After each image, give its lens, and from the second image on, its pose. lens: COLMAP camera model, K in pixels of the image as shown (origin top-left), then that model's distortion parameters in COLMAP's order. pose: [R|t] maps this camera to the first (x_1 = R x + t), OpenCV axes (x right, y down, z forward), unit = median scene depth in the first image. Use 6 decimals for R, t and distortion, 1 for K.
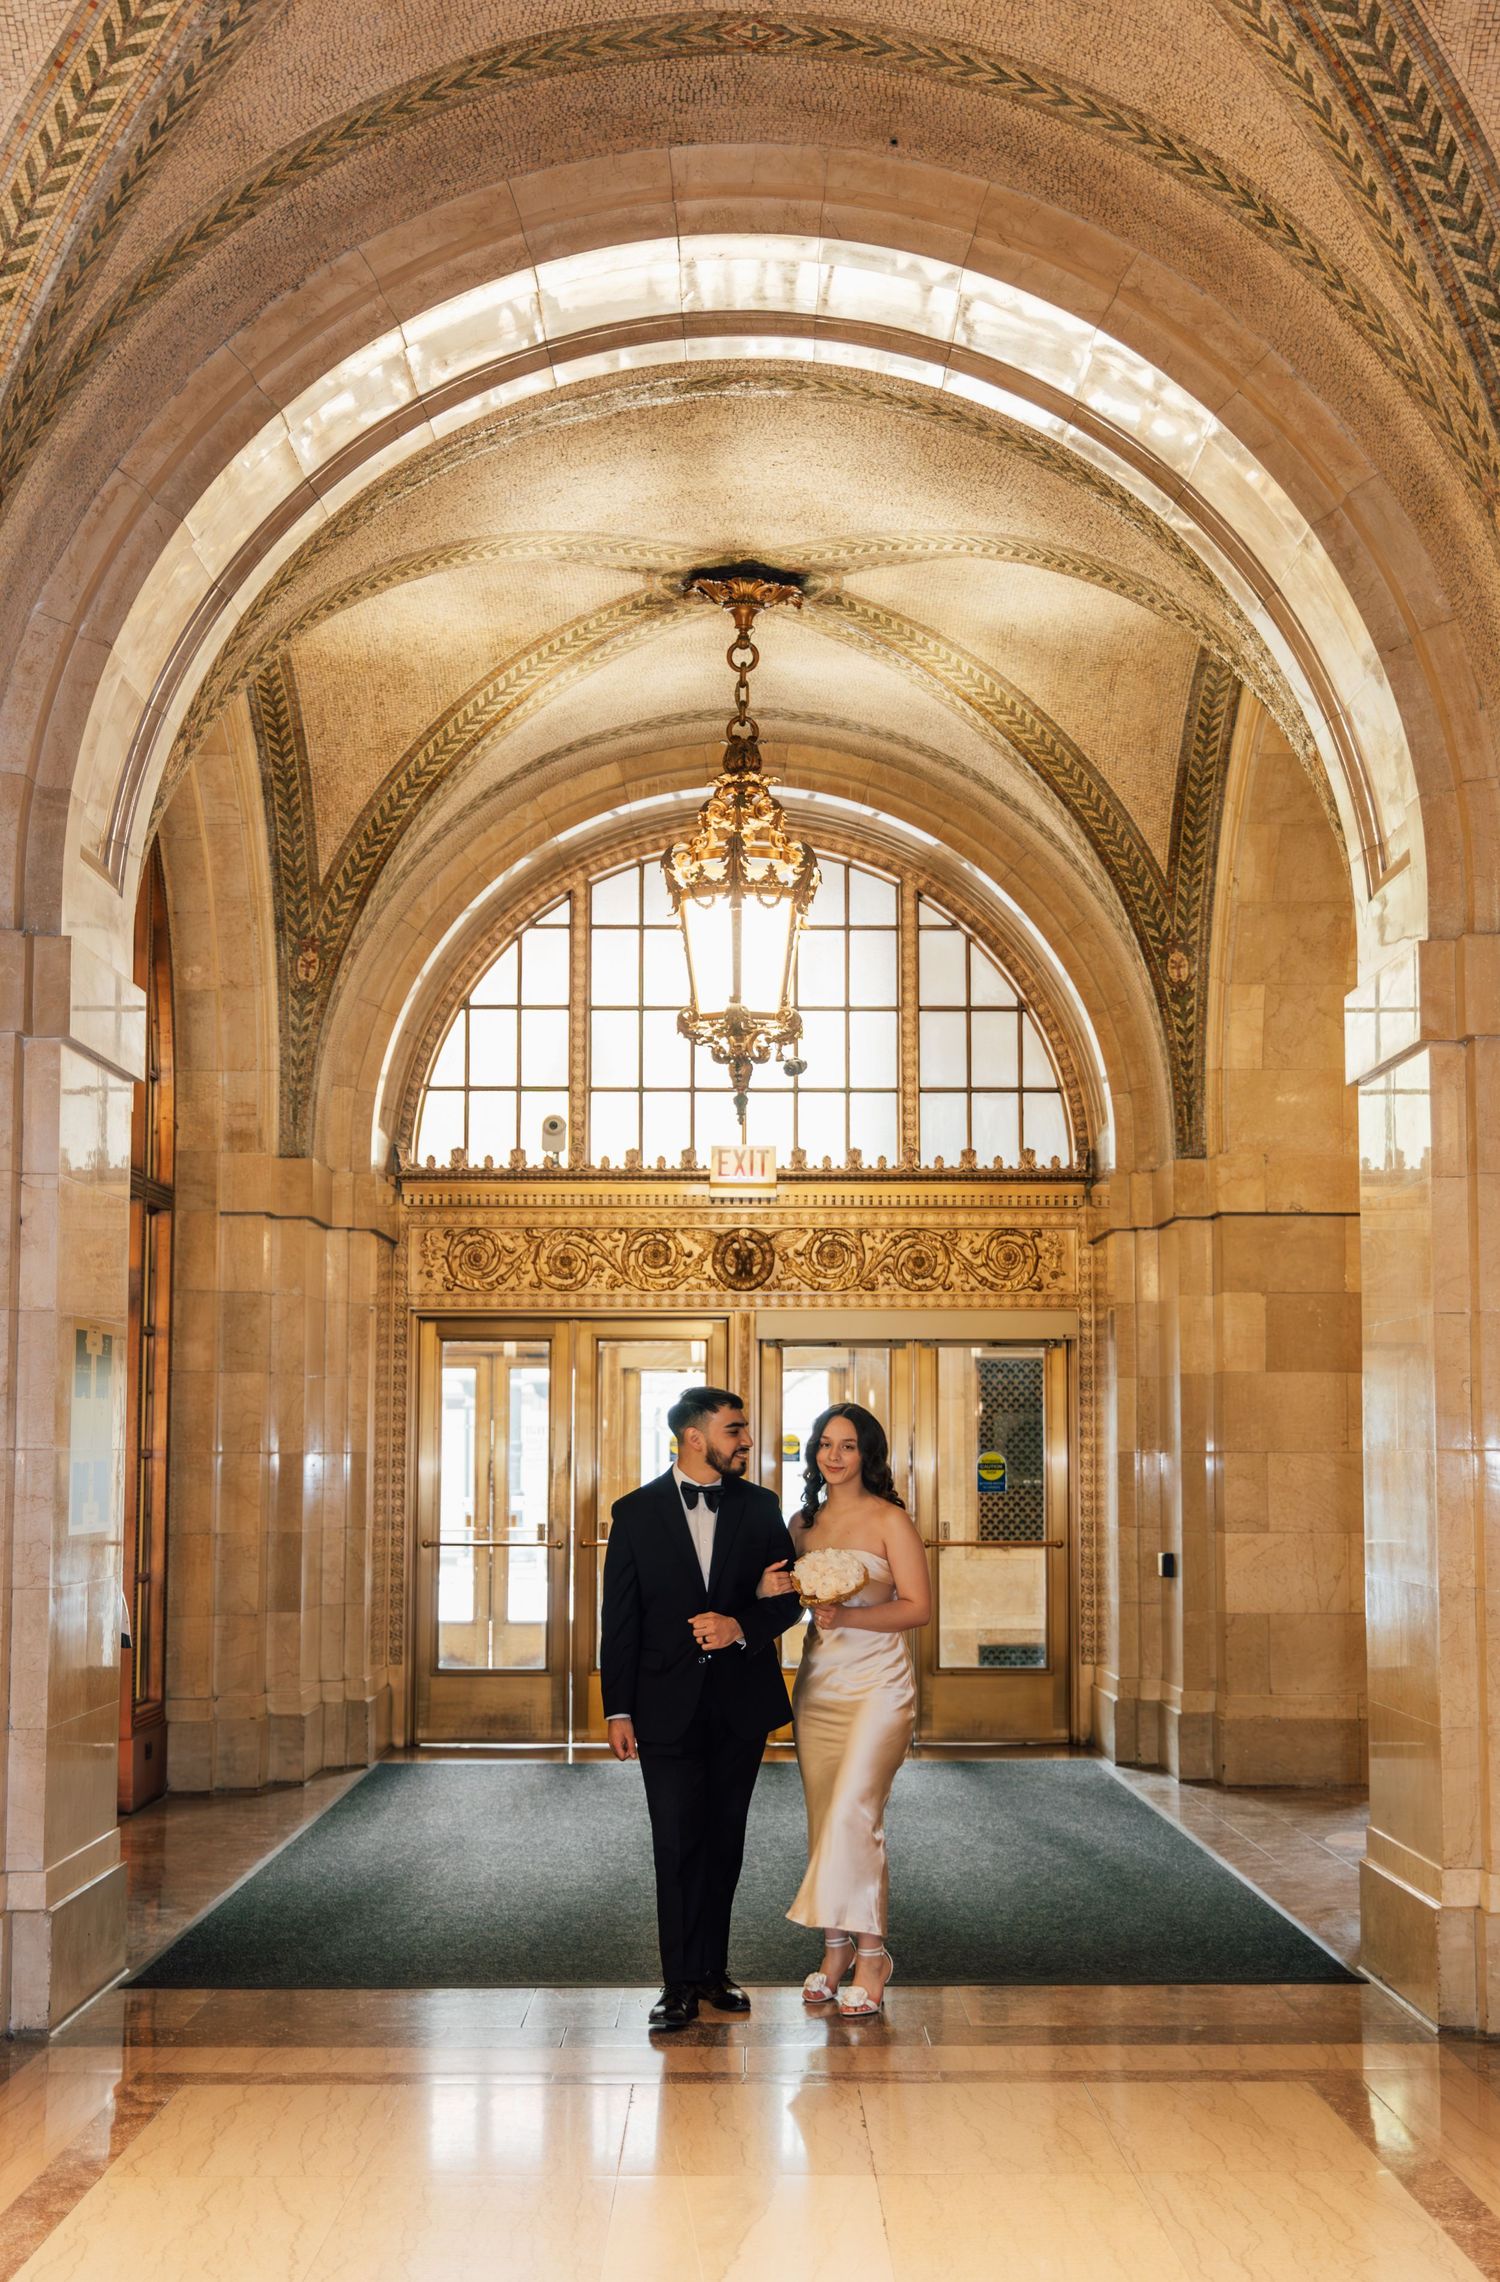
lens RADIAL K [[2728.1, 0, 814.2], [0, 2728.1, 1139.3], [0, 0, 1]] dist [0.016220, 0.001893]
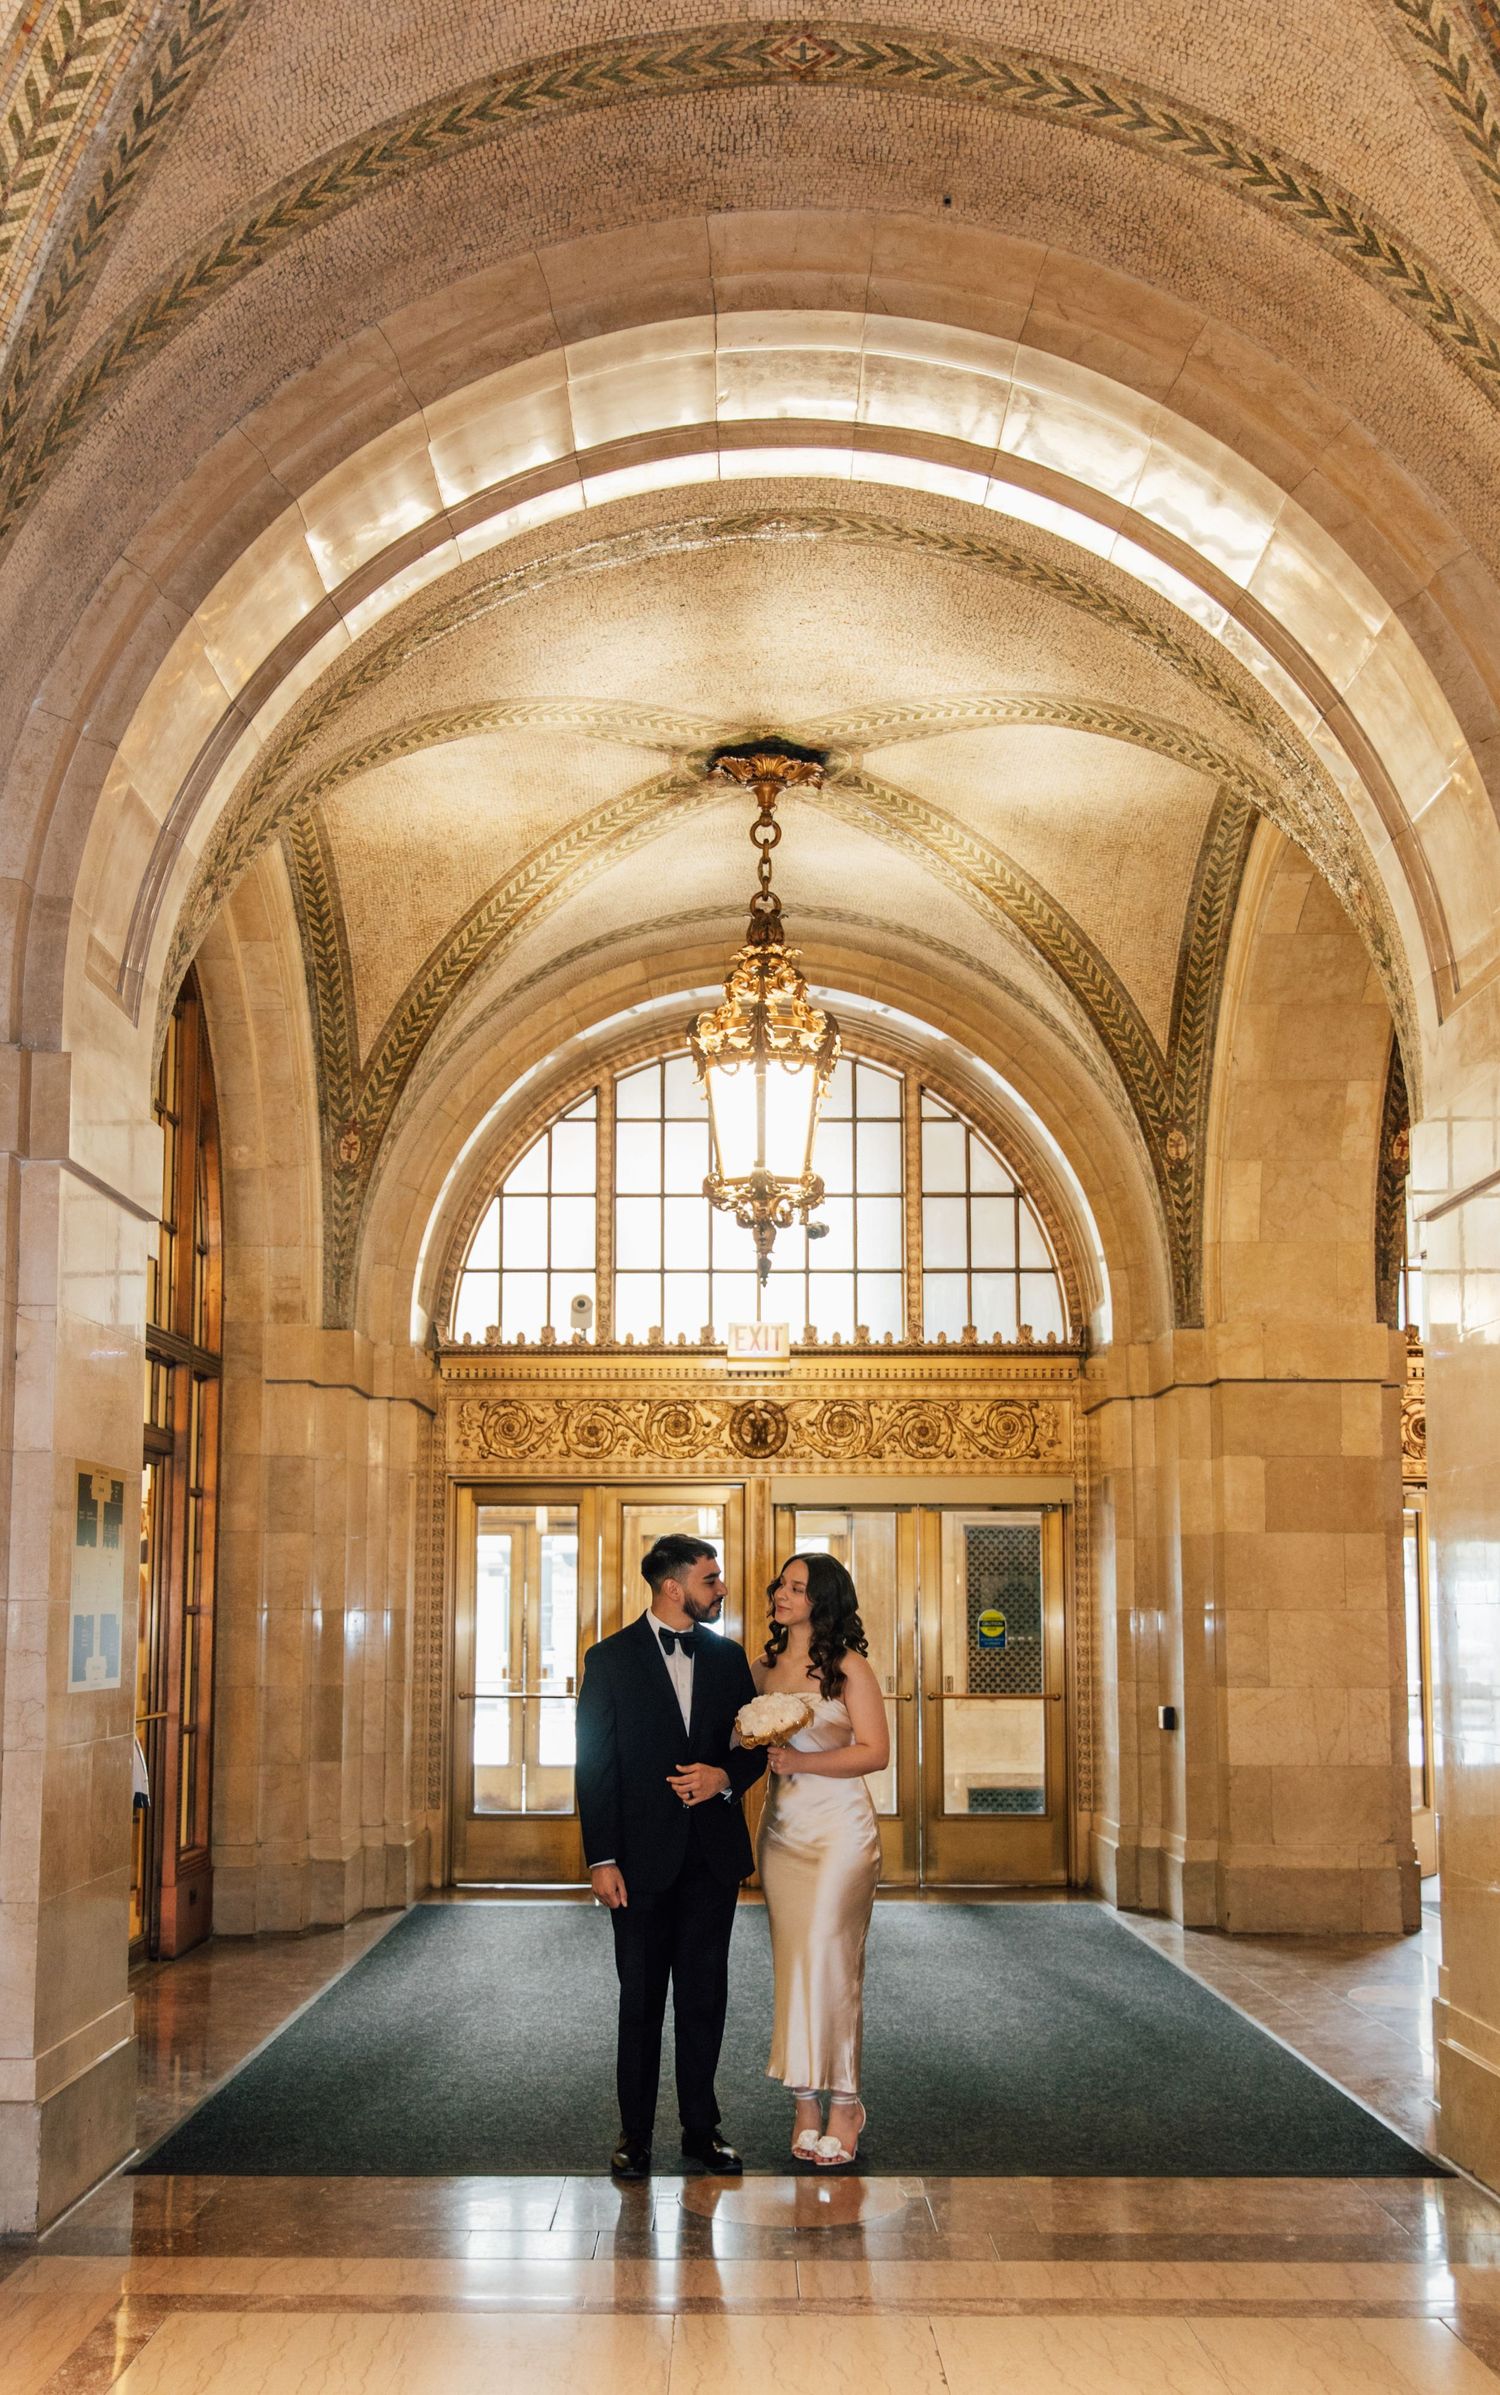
lens RADIAL K [[2258.5, 0, 741.4], [0, 2258.5, 1311.4], [0, 0, 1]] dist [0.018973, 0.000396]
pose [[0.999724, -0.002155, -0.023409, -0.013522], [0.001707, 0.999815, -0.019149, 0.016897], [0.023446, 0.019103, 0.999543, 0.130302]]
